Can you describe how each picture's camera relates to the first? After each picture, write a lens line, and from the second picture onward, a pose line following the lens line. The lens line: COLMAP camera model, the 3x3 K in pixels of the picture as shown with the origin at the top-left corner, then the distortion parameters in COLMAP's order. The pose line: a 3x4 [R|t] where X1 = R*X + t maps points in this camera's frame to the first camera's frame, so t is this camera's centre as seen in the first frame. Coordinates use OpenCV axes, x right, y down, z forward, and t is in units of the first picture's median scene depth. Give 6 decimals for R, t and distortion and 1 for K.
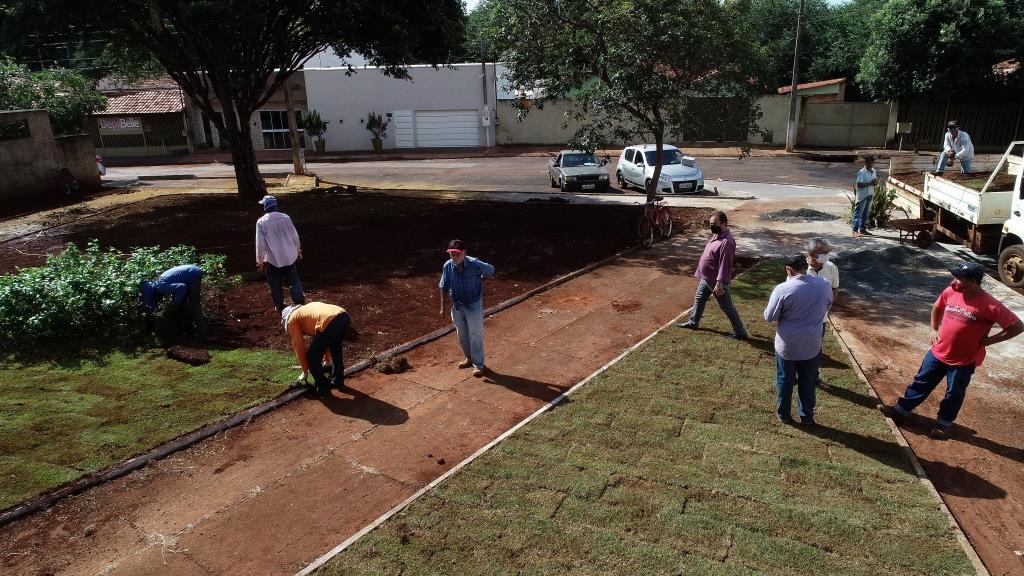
lens RADIAL K [[685.3, 0, 510.7], [0, 685.3, 290.1], [0, 0, 1]] dist [-0.002201, 0.001847]
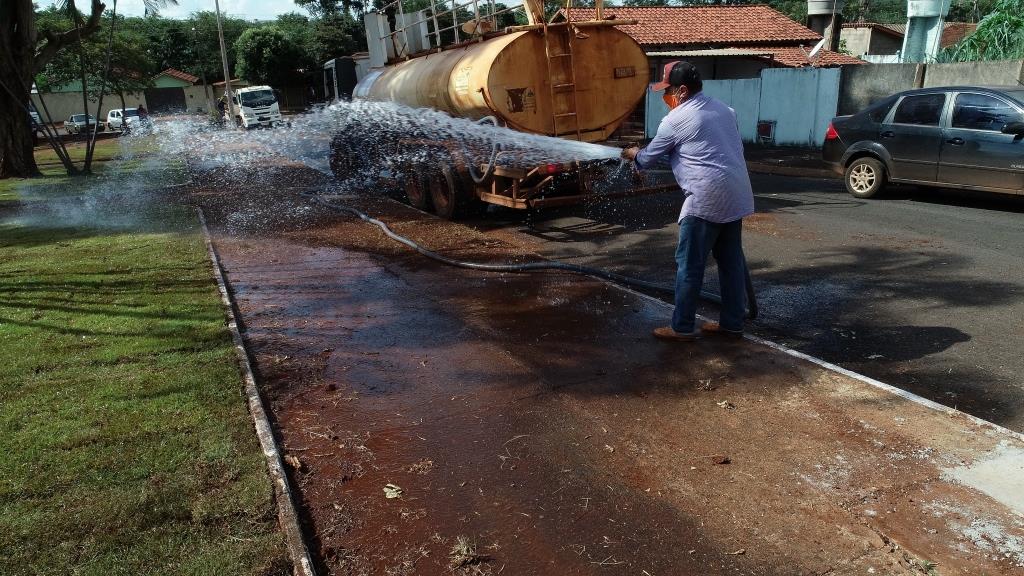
lens RADIAL K [[685.3, 0, 510.7], [0, 685.3, 290.1], [0, 0, 1]] dist [-0.002201, 0.001847]
pose [[0.775635, -0.204460, 0.597148, -0.206439], [0.208846, 0.975925, 0.062880, 0.387270], [-0.595628, 0.075940, 0.799662, -1.148728]]
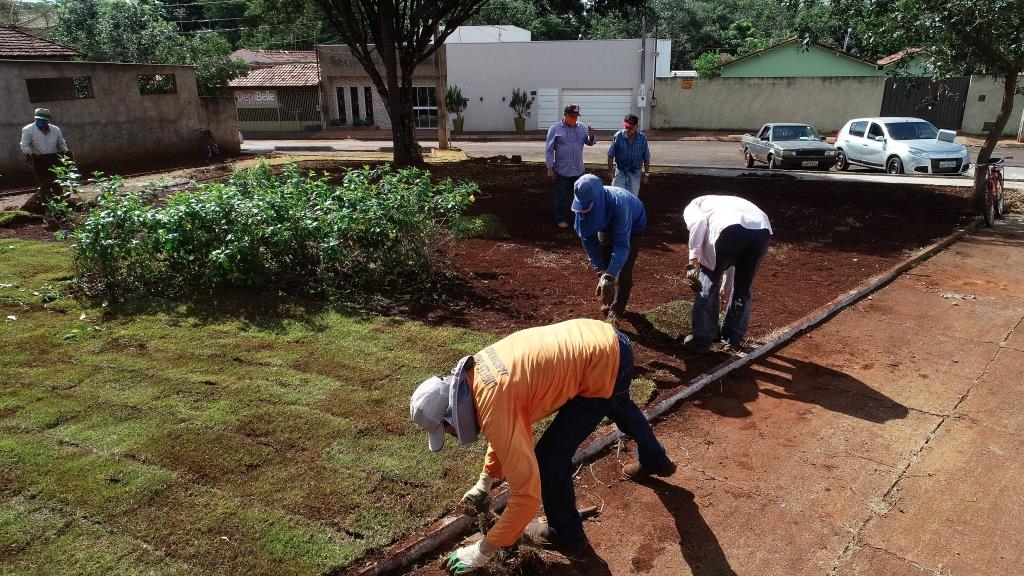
lens RADIAL K [[685.3, 0, 510.7], [0, 685.3, 290.1], [0, 0, 1]] dist [-0.002201, 0.001847]
pose [[0.990199, 0.058832, -0.126667, -0.113610], [-0.059906, 0.998193, -0.004682, 0.021779], [0.126163, 0.012224, 0.991934, 0.130959]]
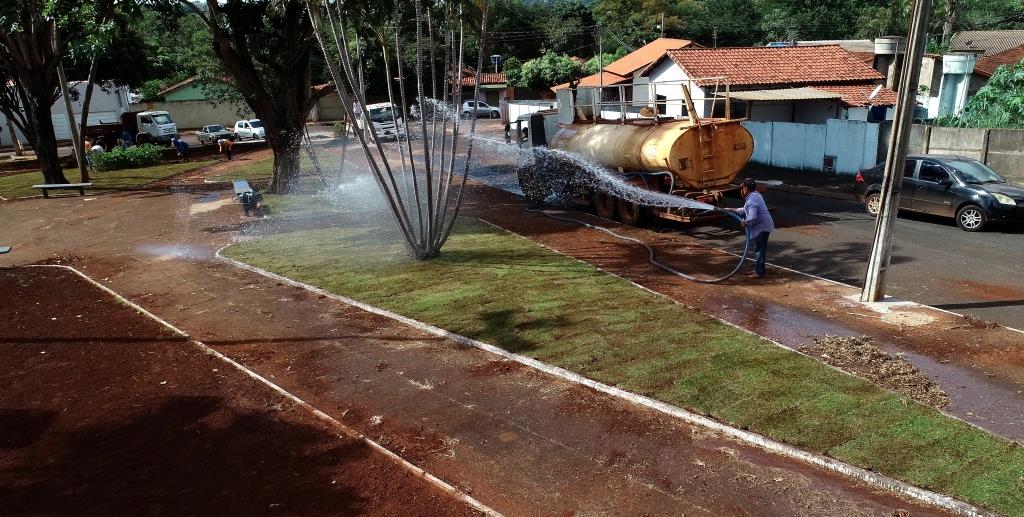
lens RADIAL K [[753.2, 0, 549.0], [0, 753.2, 310.5], [0, 0, 1]] dist [0.003922, -0.000502]
pose [[0.793537, -0.204972, 0.572963, -0.502641], [0.201215, 0.976983, 0.070828, 0.376041], [-0.574292, 0.059084, 0.816515, -1.372503]]
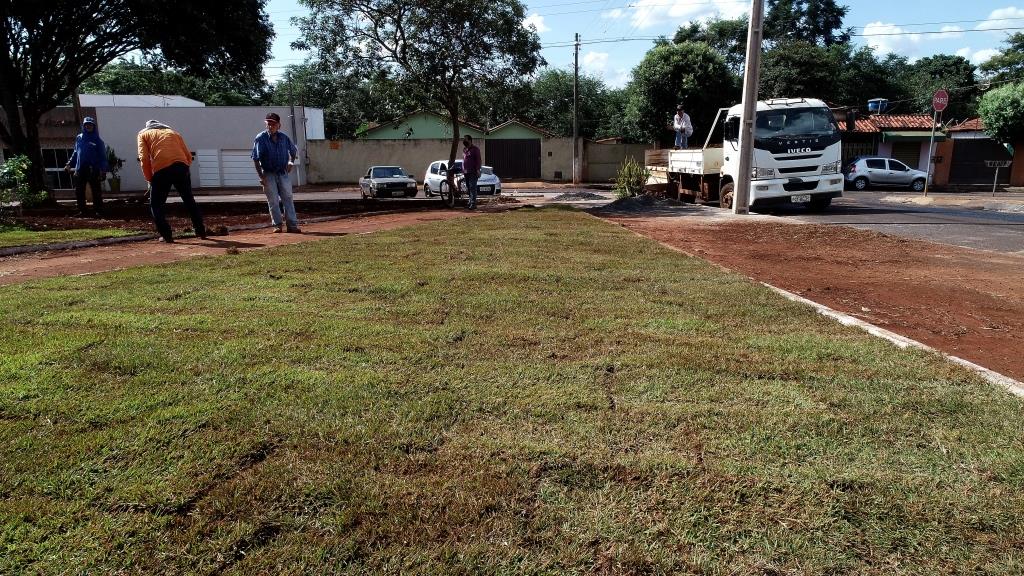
lens RADIAL K [[685.3, 0, 510.7], [0, 685.3, 290.1], [0, 0, 1]] dist [-0.002201, 0.001847]
pose [[0.964636, -0.032893, 0.261525, -0.001569], [0.064288, 0.991580, -0.112413, 0.117013], [-0.255625, 0.125251, 0.958628, -0.049788]]
